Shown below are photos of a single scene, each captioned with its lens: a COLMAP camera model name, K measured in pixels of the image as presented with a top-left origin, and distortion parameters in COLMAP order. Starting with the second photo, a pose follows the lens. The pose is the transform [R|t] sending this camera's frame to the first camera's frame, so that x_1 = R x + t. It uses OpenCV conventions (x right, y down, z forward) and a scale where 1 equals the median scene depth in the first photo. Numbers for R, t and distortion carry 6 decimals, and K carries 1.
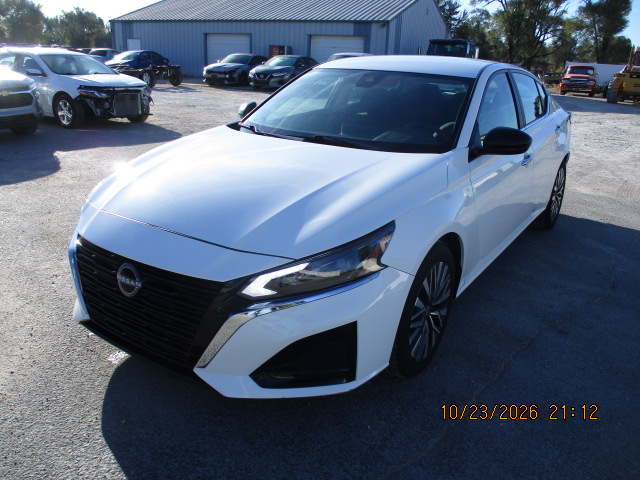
lens RADIAL K [[559.4, 0, 320.0], [0, 559.4, 240.0], [0, 0, 1]] dist [-0.062201, 0.025200]
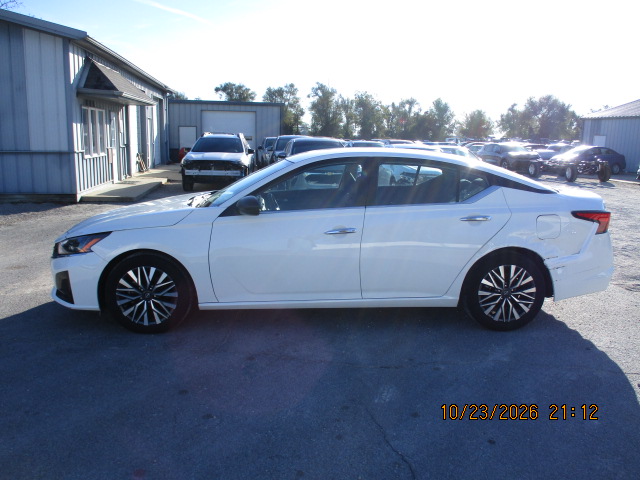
lens RADIAL K [[565.0, 0, 317.6], [0, 565.0, 253.3], [0, 0, 1]] dist [-0.066891, 0.013437]
pose [[0.591382, 0.143187, -0.793577, 0.142185], [-0.253708, 0.967171, -0.014557, -0.008069], [0.765441, 0.209946, 0.608295, 0.026544]]
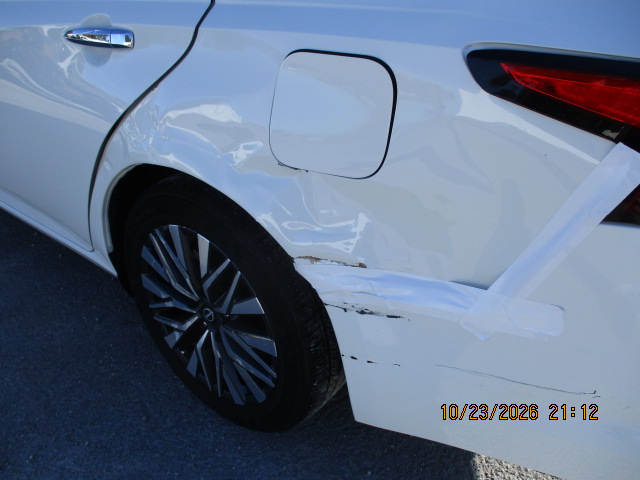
lens RADIAL K [[538.6, 0, 321.1], [0, 538.6, 248.7], [0, 0, 1]] dist [-0.033140, 0.008308]
pose [[-0.100044, 0.486490, -0.867939, 0.093028], [-0.321118, 0.809850, 0.490944, -0.038082], [0.941740, 0.327827, 0.075200, 0.150309]]
